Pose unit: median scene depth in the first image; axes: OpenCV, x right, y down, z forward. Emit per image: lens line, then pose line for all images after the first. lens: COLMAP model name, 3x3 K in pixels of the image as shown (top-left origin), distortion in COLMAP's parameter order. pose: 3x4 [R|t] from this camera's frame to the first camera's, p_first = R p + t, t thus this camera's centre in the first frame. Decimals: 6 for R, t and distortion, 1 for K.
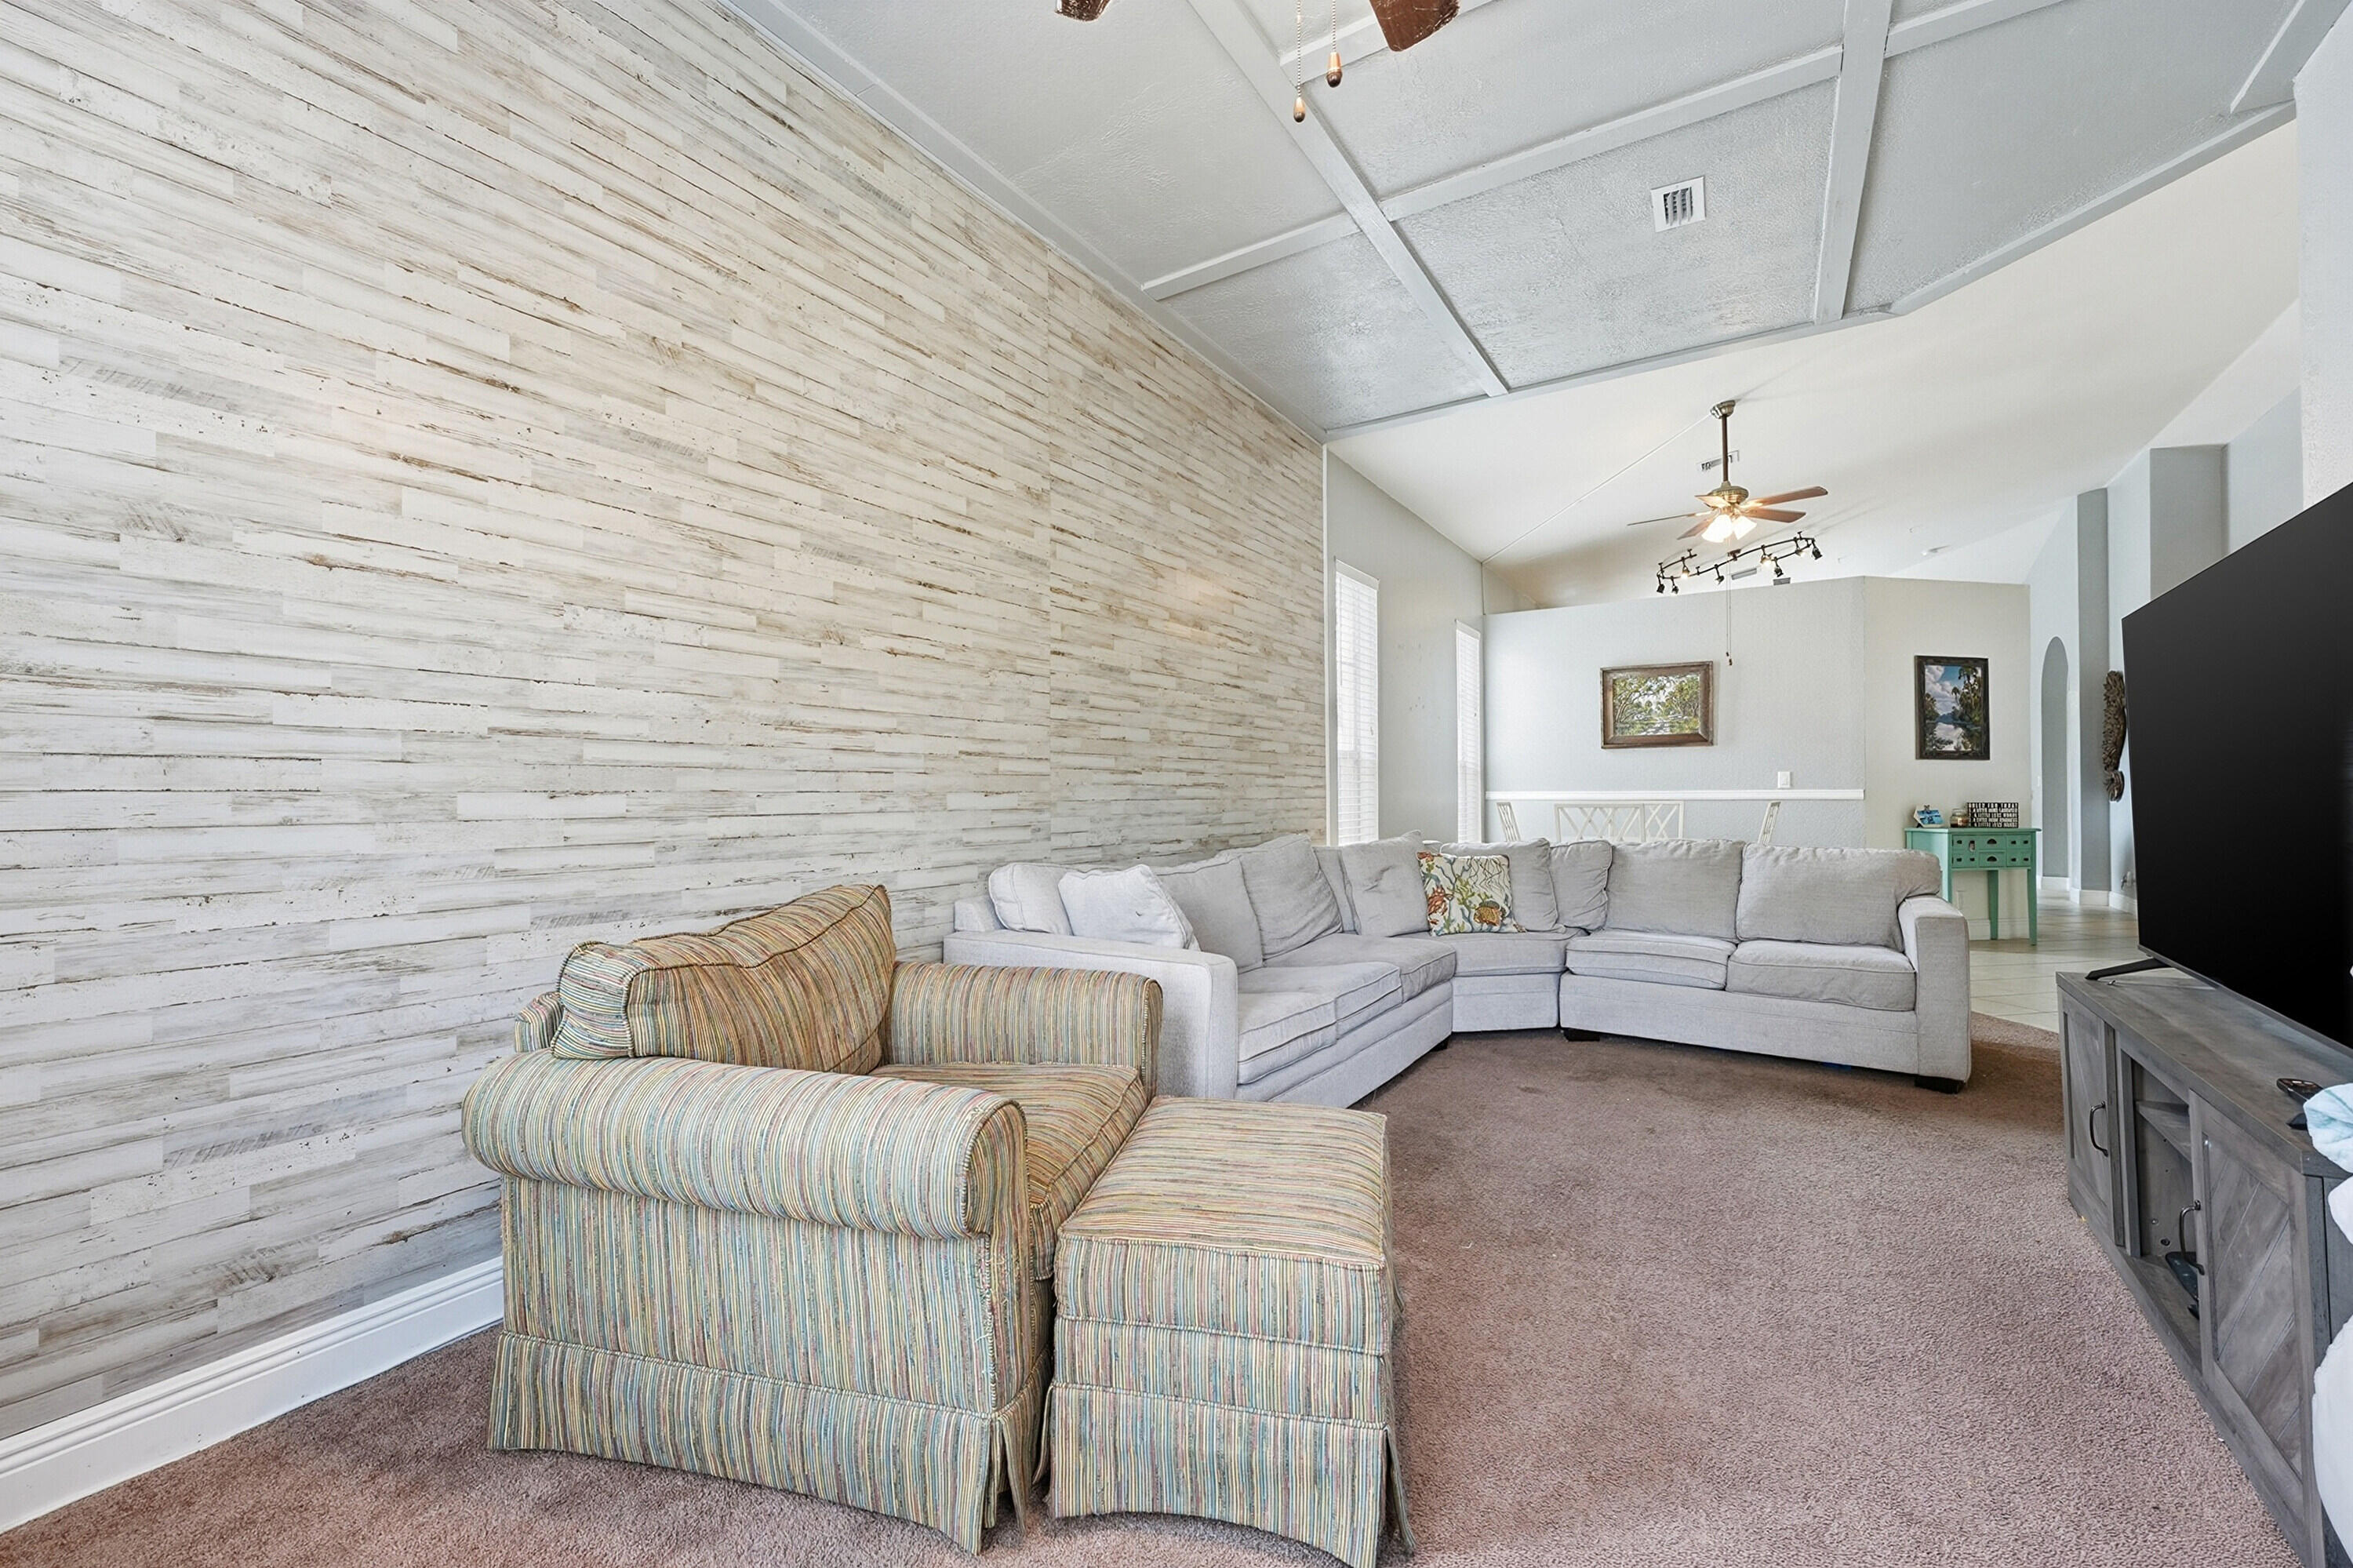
lens RADIAL K [[944.9, 0, 1185.8], [0, 944.9, 788.4], [0, 0, 1]] dist [0.001057, 0.000140]
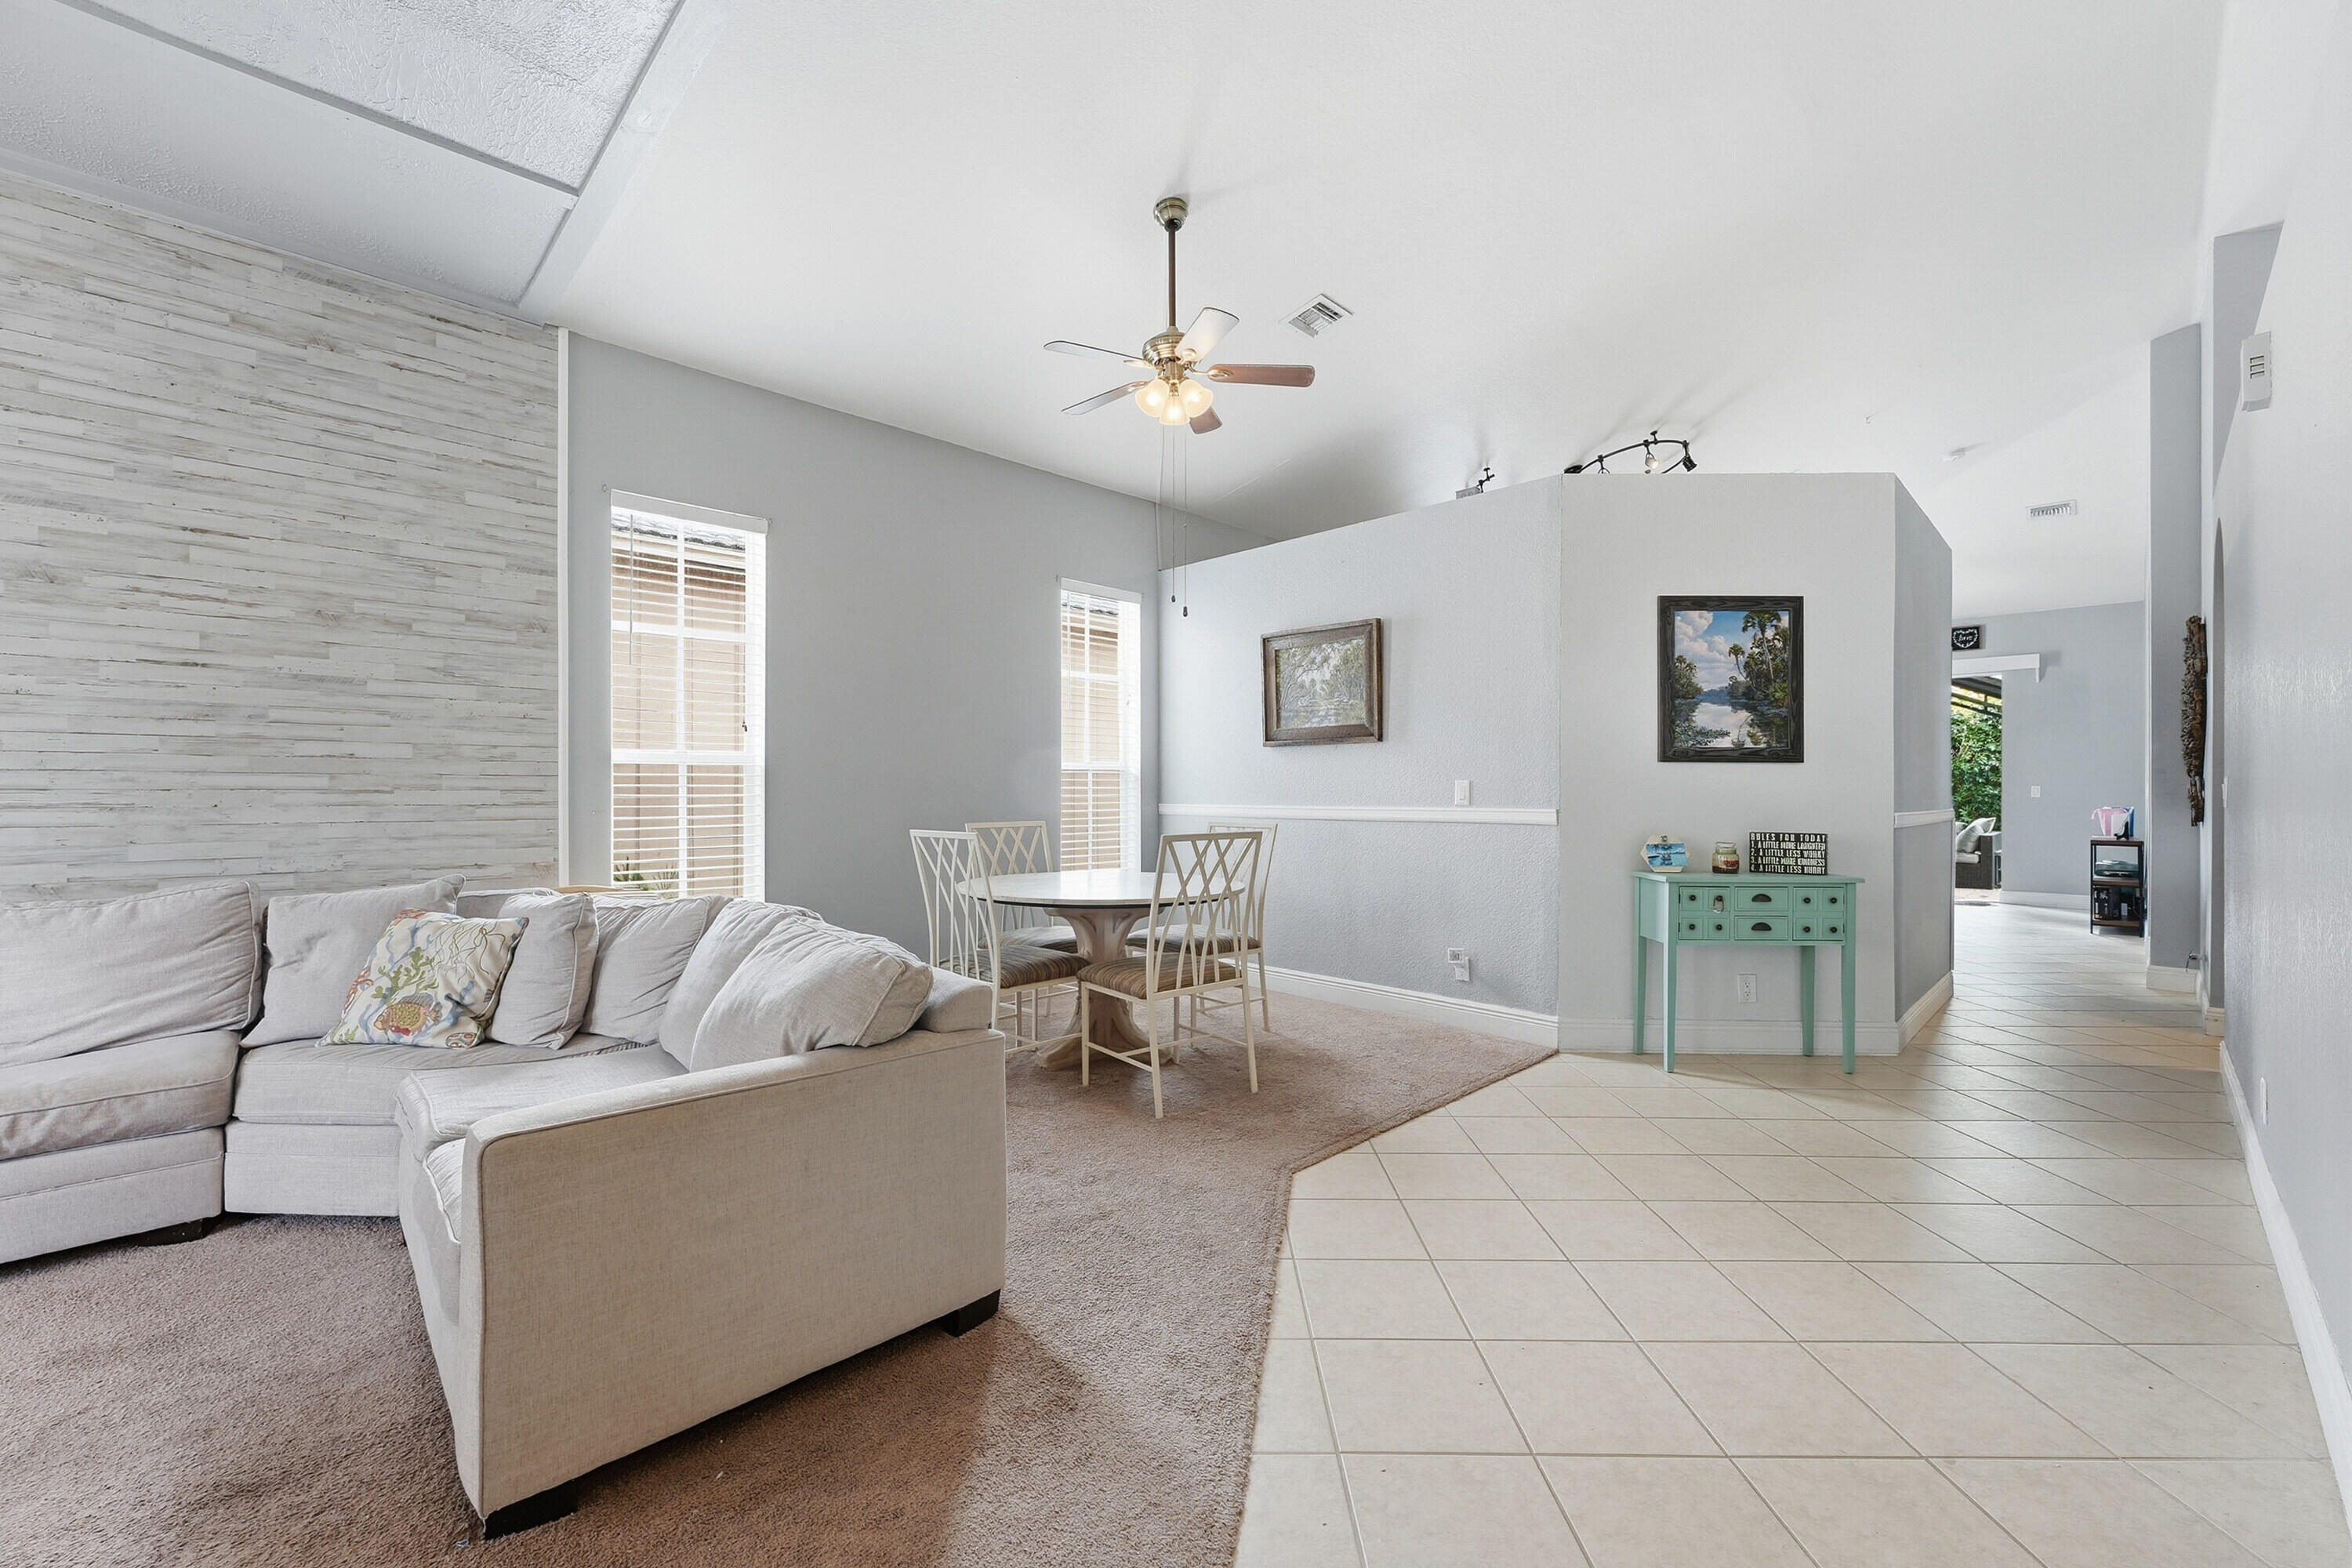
lens RADIAL K [[935.9, 0, 1177.2], [0, 935.9, 789.1], [0, 0, 1]] dist [-0.001525, 0.000330]
pose [[0.973665, 0.005240, -0.227922, 0.945326], [-0.004126, 0.999977, 0.005362, -0.022911], [0.227945, -0.004280, 0.973665, 0.505101]]
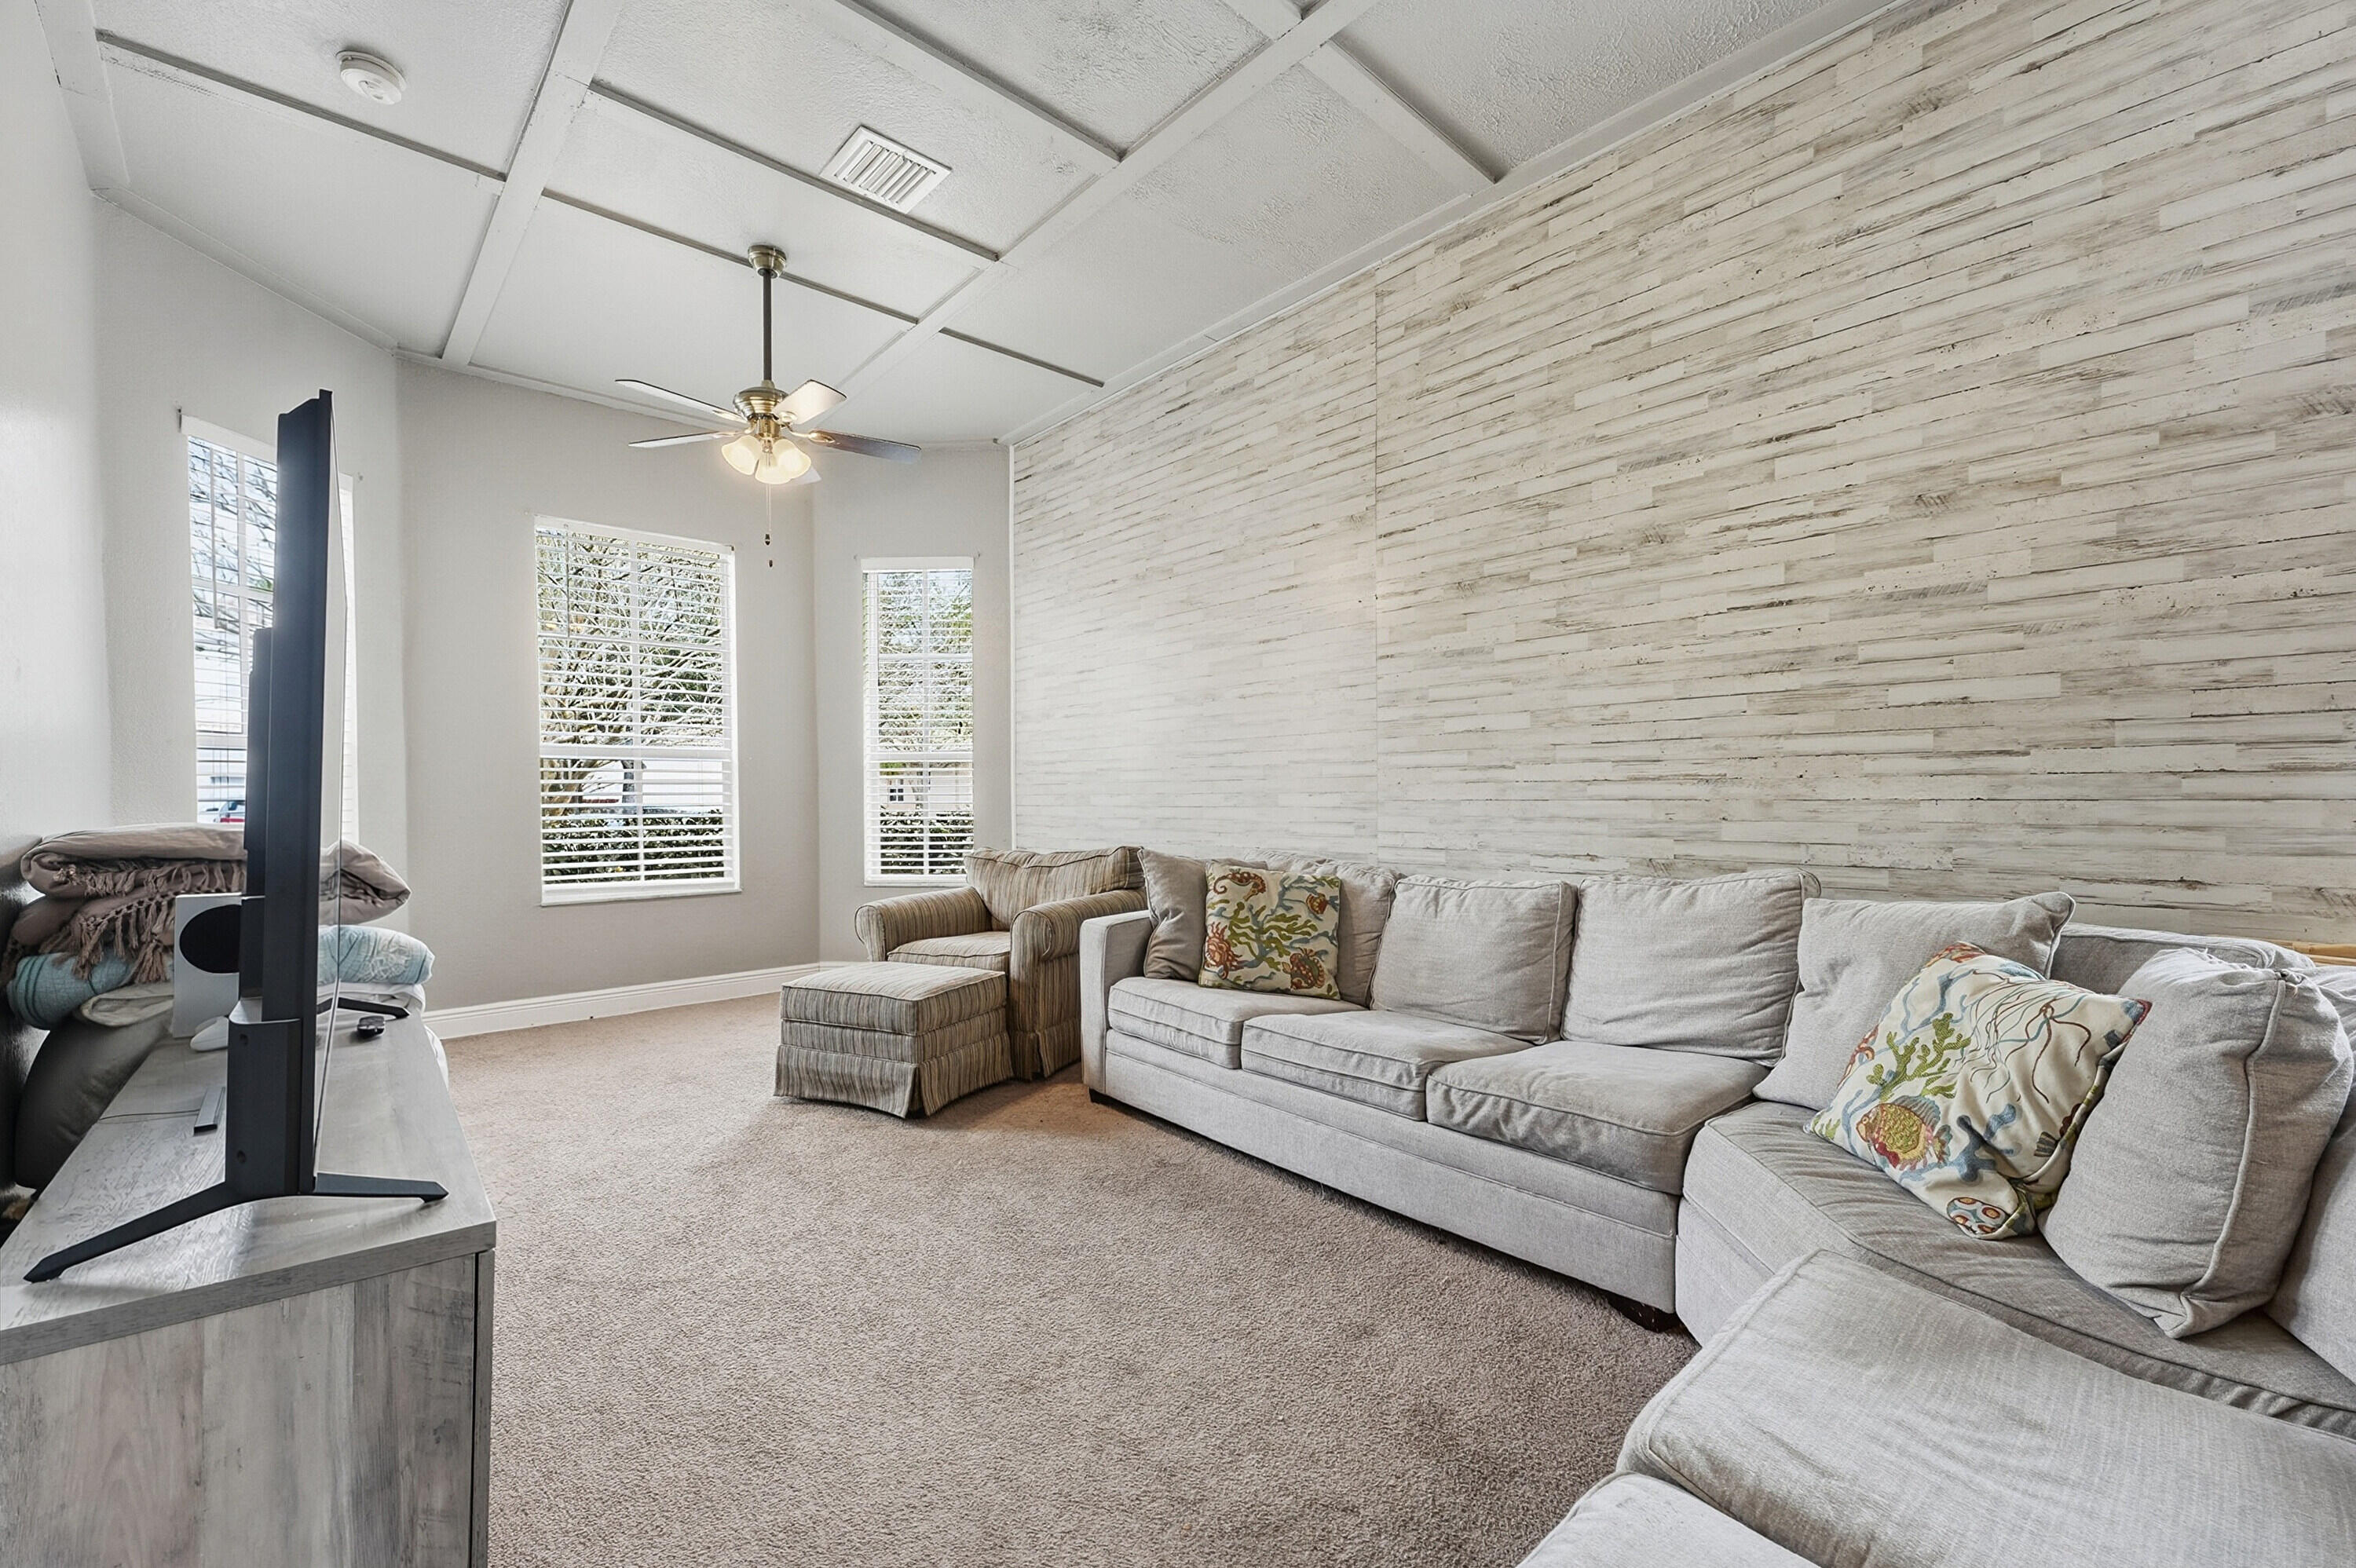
lens RADIAL K [[956.9, 0, 1184.8], [0, 956.9, 804.7], [0, 0, 1]] dist [-0.000892, 0.000048]
pose [[-0.256781, 0.016928, -0.966321, 0.725872], [0.015784, 0.999787, 0.013320, 0.000415], [0.966341, -0.011833, -0.256993, 0.821348]]
